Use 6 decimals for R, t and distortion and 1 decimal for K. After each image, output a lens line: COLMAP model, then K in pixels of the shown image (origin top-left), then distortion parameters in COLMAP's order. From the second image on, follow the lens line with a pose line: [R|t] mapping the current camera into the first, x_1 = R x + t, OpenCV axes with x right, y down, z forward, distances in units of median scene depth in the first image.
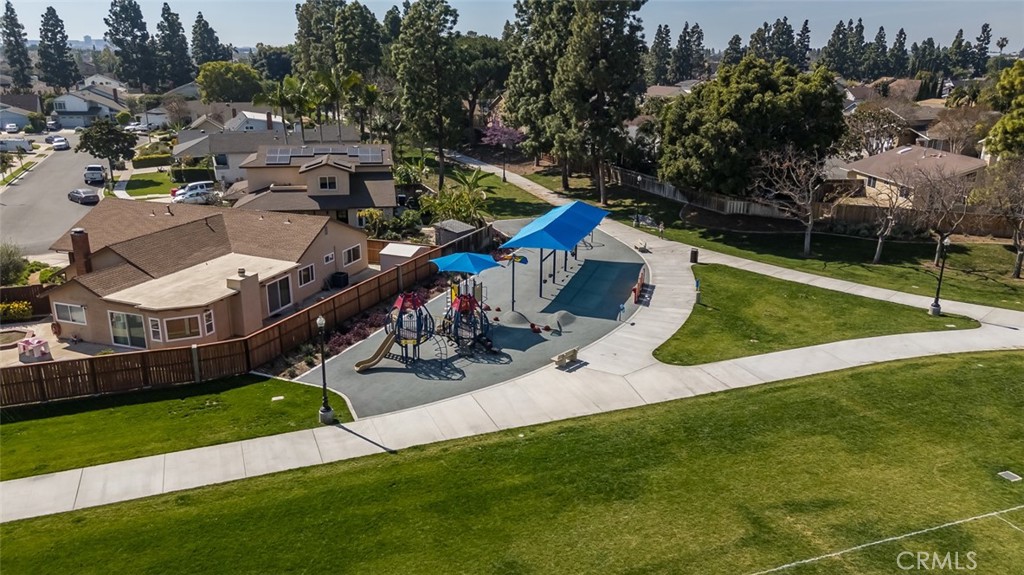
lens RADIAL K [[759.8, 0, 511.7], [0, 759.8, 288.7], [0, 0, 1]] dist [0.063365, -0.047943]
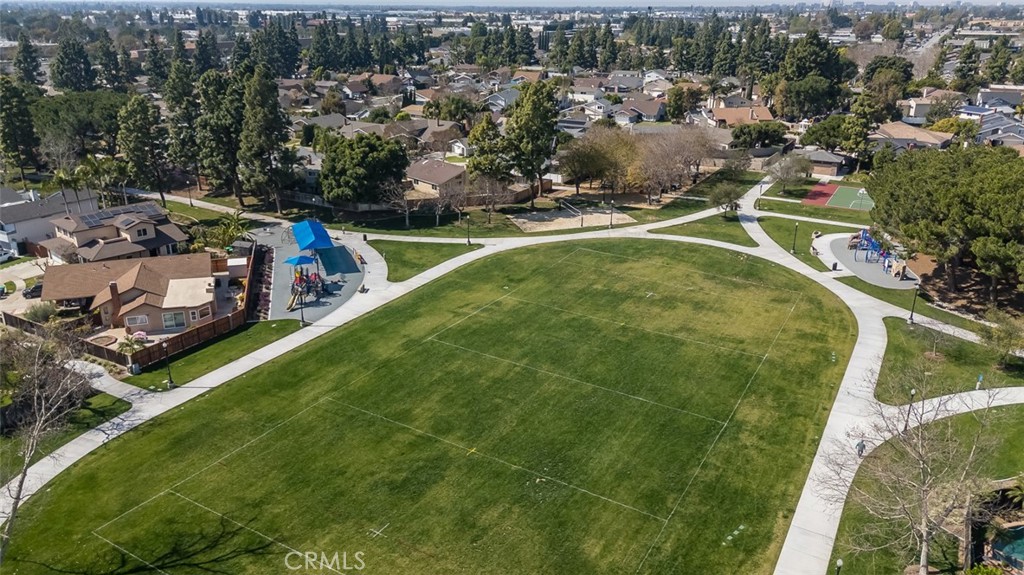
lens RADIAL K [[759.8, 0, 511.7], [0, 759.8, 287.3], [0, 0, 1]] dist [0.063365, -0.047943]
pose [[0.788826, -0.217425, 0.574874, -0.739942], [0.182816, 0.976006, 0.118285, -0.091603], [-0.586798, 0.011790, 0.809648, -1.016948]]
